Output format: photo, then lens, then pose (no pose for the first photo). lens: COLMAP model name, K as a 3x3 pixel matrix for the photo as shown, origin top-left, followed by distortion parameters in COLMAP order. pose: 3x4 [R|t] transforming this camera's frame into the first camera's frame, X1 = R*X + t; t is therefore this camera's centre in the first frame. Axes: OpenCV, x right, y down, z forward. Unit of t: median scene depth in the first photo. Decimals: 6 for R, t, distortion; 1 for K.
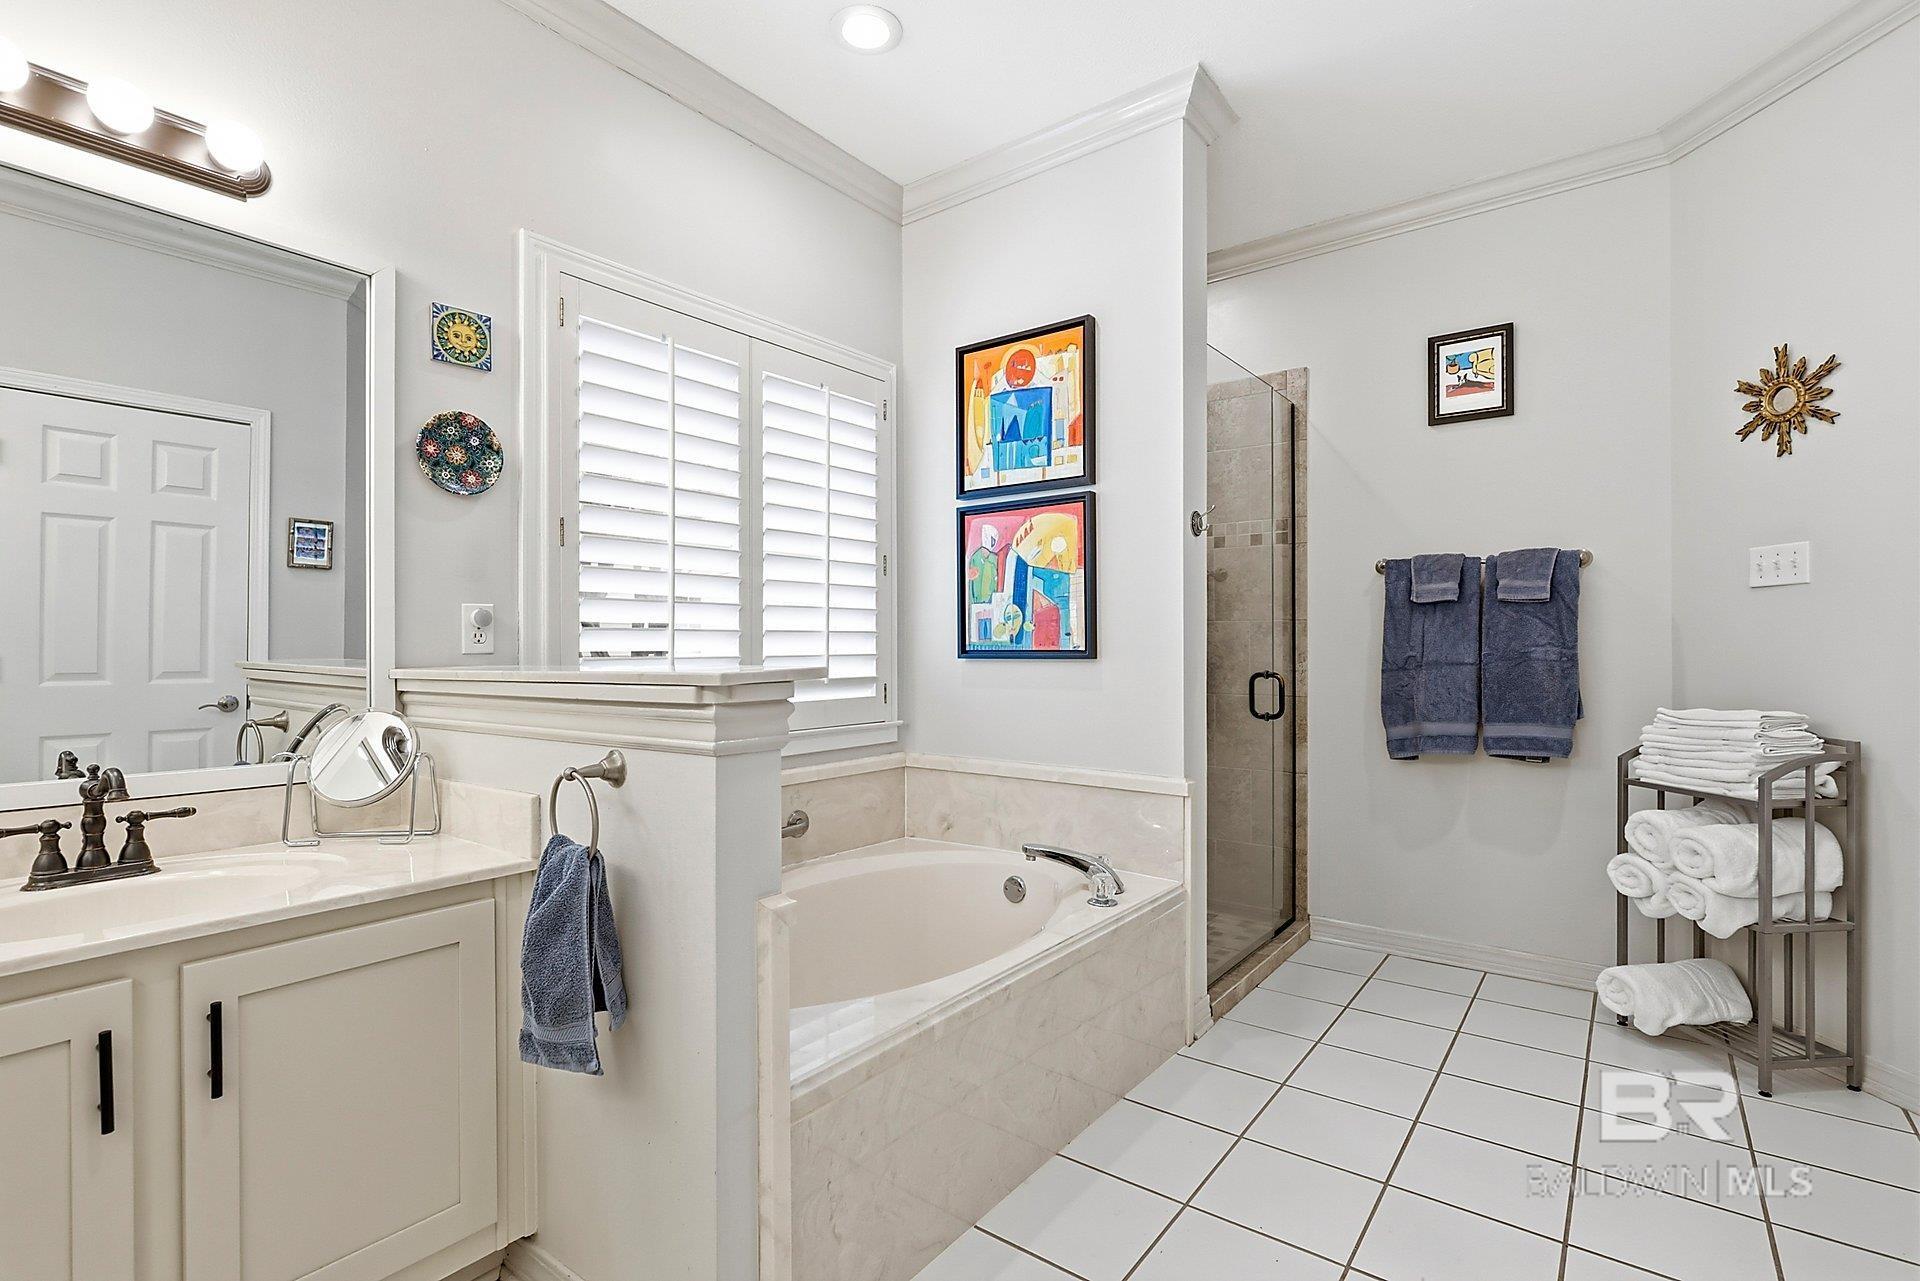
lens RADIAL K [[906.9, 0, 956.6], [0, 906.9, 646.0], [0, 0, 1]] dist [-0.002813, -0.000018]
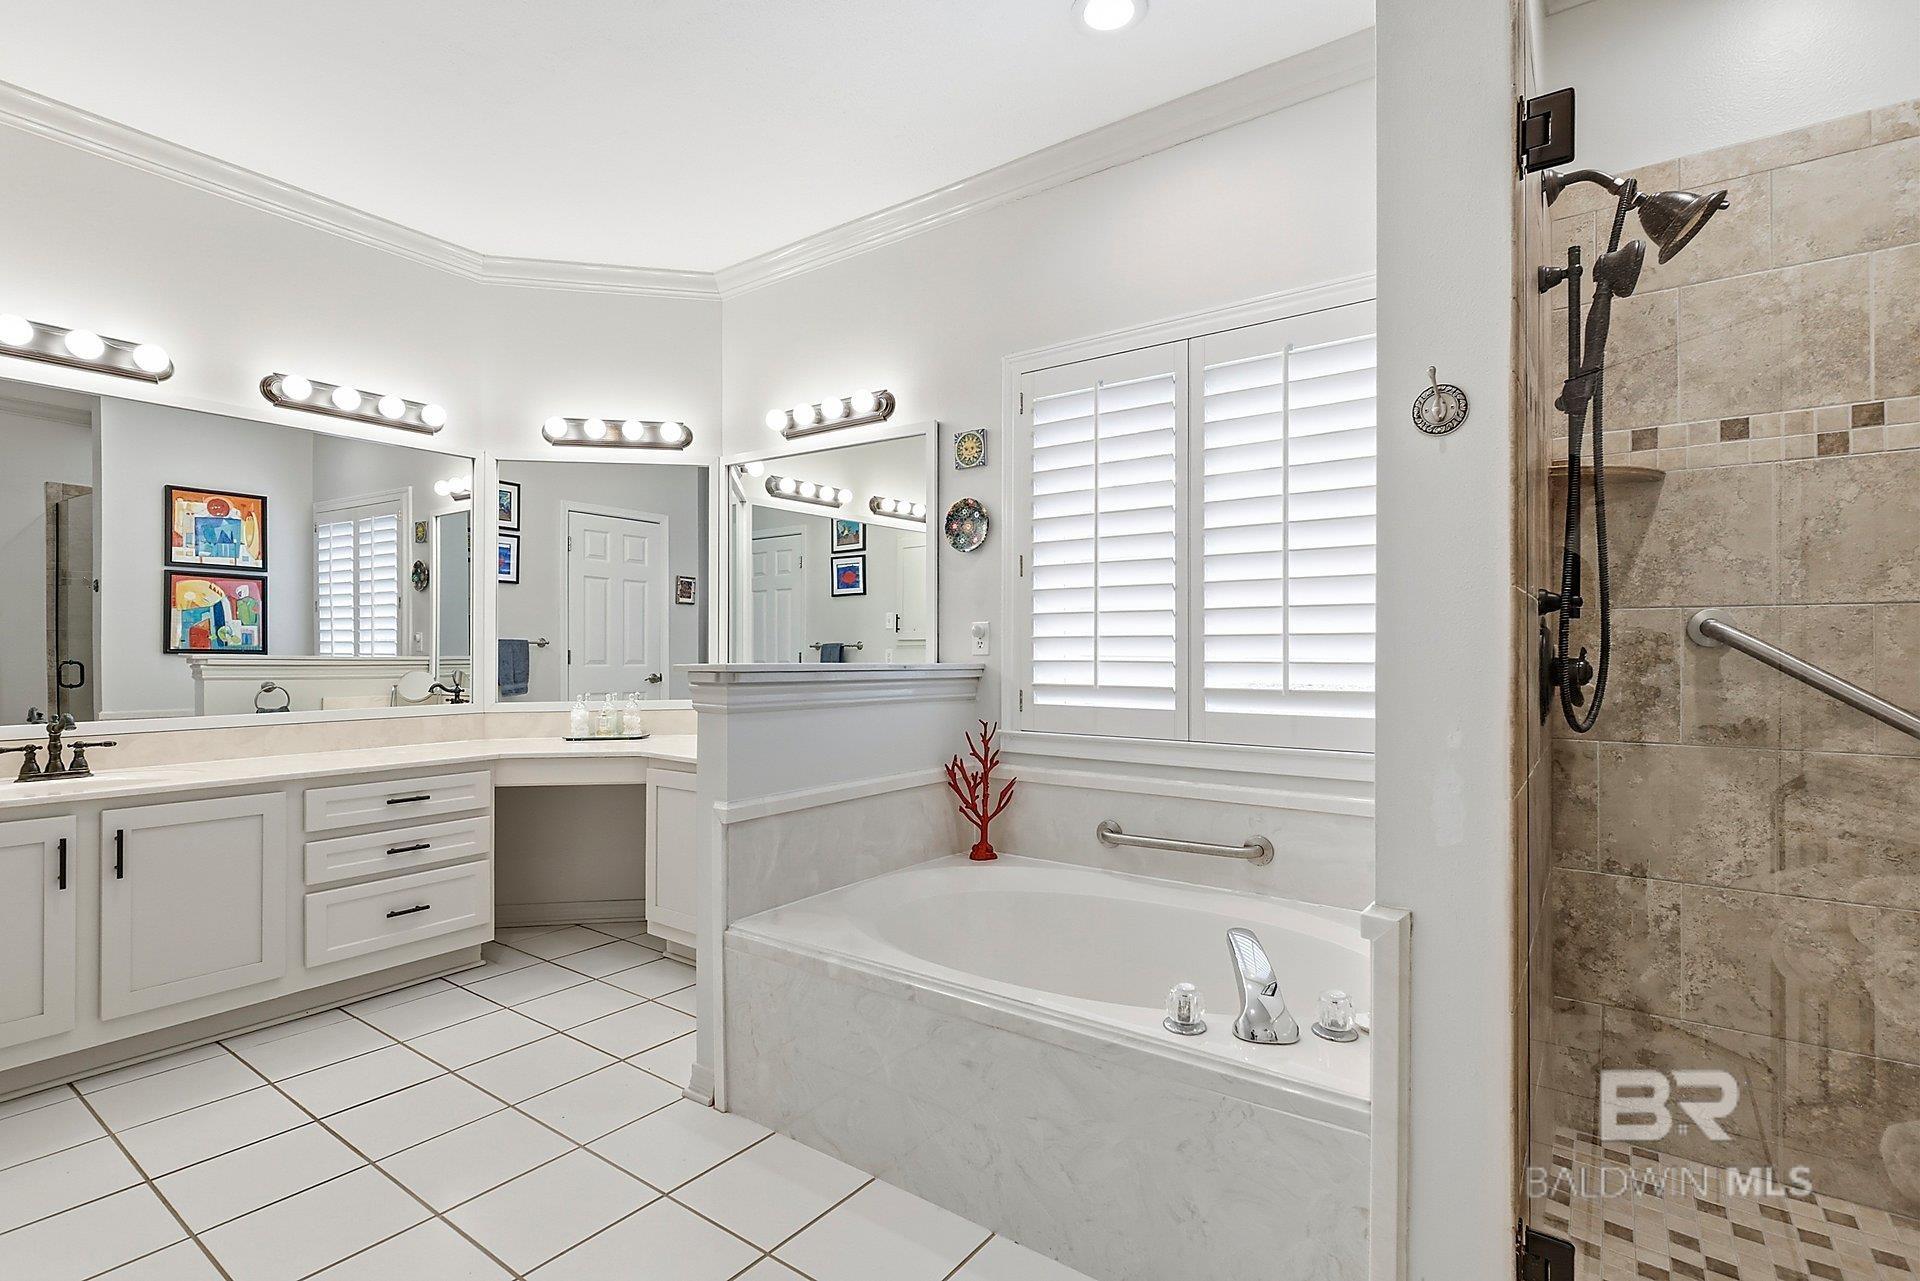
lens RADIAL K [[906.9, 0, 956.6], [0, 906.9, 646.0], [0, 0, 1]] dist [-0.002813, -0.000018]
pose [[0.023827, -0.002429, -0.999713, 0.997462], [-0.007806, 0.999966, -0.002616, -0.002829], [0.999686, 0.007866, 0.023807, 0.951747]]
